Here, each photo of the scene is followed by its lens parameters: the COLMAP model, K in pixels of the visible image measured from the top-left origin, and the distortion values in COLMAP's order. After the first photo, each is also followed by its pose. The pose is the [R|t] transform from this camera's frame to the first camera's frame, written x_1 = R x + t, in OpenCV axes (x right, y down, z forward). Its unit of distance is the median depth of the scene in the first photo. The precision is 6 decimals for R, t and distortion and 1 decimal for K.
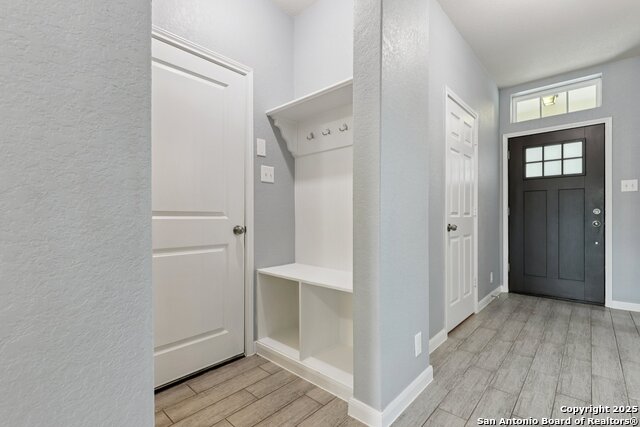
lens RADIAL K [[294.3, 0, 319.8], [0, 294.3, 217.7], [0, 0, 1]] dist [0.013156, -0.000718]
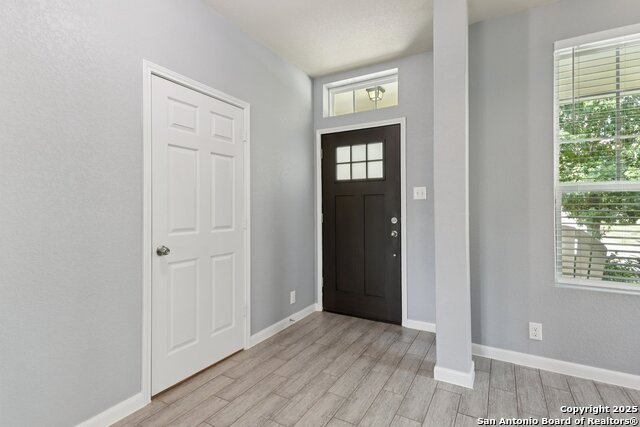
lens RADIAL K [[311.1, 0, 322.8], [0, 311.1, 208.9], [0, 0, 1]] dist [0.016432, -0.002383]
pose [[0.981311, -0.001376, 0.192423, 0.523688], [0.001010, 0.999997, 0.002002, -0.057713], [-0.192425, -0.001770, 0.981310, 0.110915]]
